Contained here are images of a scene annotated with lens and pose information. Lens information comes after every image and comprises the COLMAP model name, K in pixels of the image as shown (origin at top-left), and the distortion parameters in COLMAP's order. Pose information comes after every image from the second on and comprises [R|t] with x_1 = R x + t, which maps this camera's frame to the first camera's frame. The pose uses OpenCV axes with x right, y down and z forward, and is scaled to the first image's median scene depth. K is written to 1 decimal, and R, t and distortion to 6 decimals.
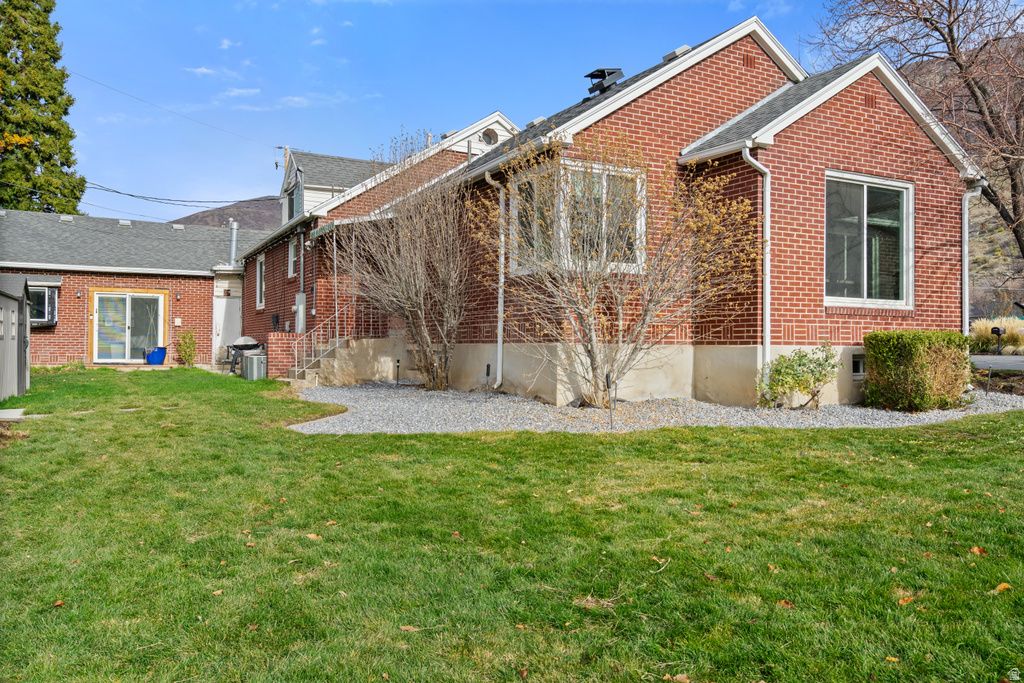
lens RADIAL K [[815.5, 0, 512.4], [0, 815.5, 335.8], [0, 0, 1]] dist [0.011292, -0.000971]
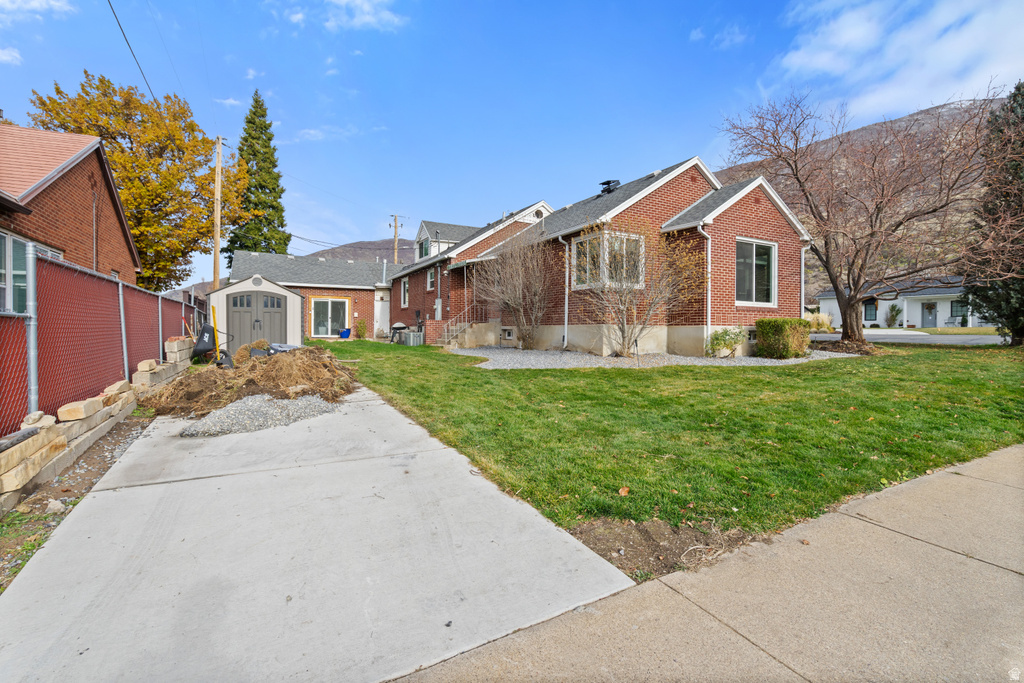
lens RADIAL K [[479.3, 0, 511.8], [0, 479.3, 330.3], [0, 0, 1]] dist [-0.006127, 0.002217]
pose [[0.999859, -0.000335, 0.016780, -0.108509], [0.000106, 0.999908, 0.013599, 0.004383], [-0.016783, -0.013595, 0.999767, -0.087967]]
